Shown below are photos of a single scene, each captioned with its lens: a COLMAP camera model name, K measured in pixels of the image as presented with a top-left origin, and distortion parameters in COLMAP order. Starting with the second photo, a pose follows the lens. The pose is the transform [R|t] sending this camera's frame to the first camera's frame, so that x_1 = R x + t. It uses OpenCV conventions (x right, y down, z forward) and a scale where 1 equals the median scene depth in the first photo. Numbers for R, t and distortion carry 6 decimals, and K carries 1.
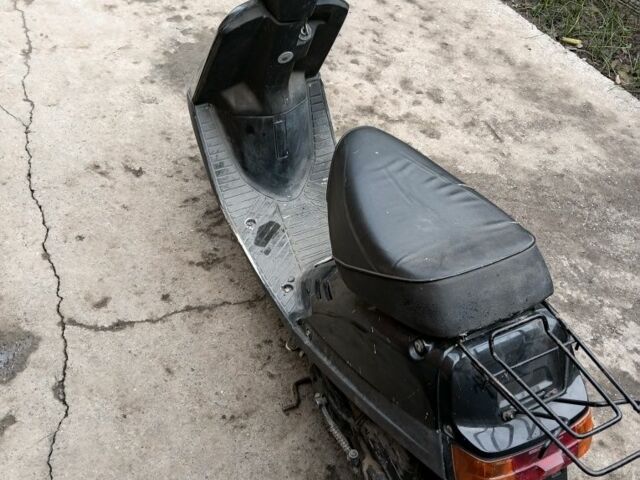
lens RADIAL K [[656.2, 0, 320.0], [0, 656.2, 240.0], [0, 0, 1]] dist [0.124477, -0.405024]
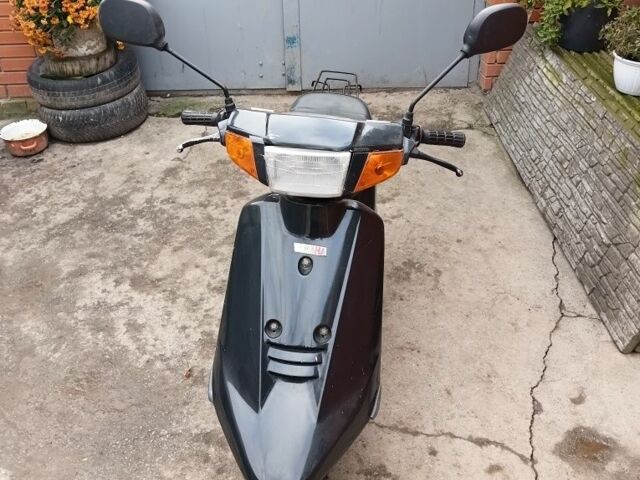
lens RADIAL K [[656.2, 0, 320.0], [0, 656.2, 240.0], [0, 0, 1]] dist [0.124477, -0.405024]
pose [[-0.853671, -0.367420, 0.369119, -0.339805], [0.304670, 0.222508, 0.926103, -0.965168], [-0.422401, 0.903046, -0.078007, 0.859979]]
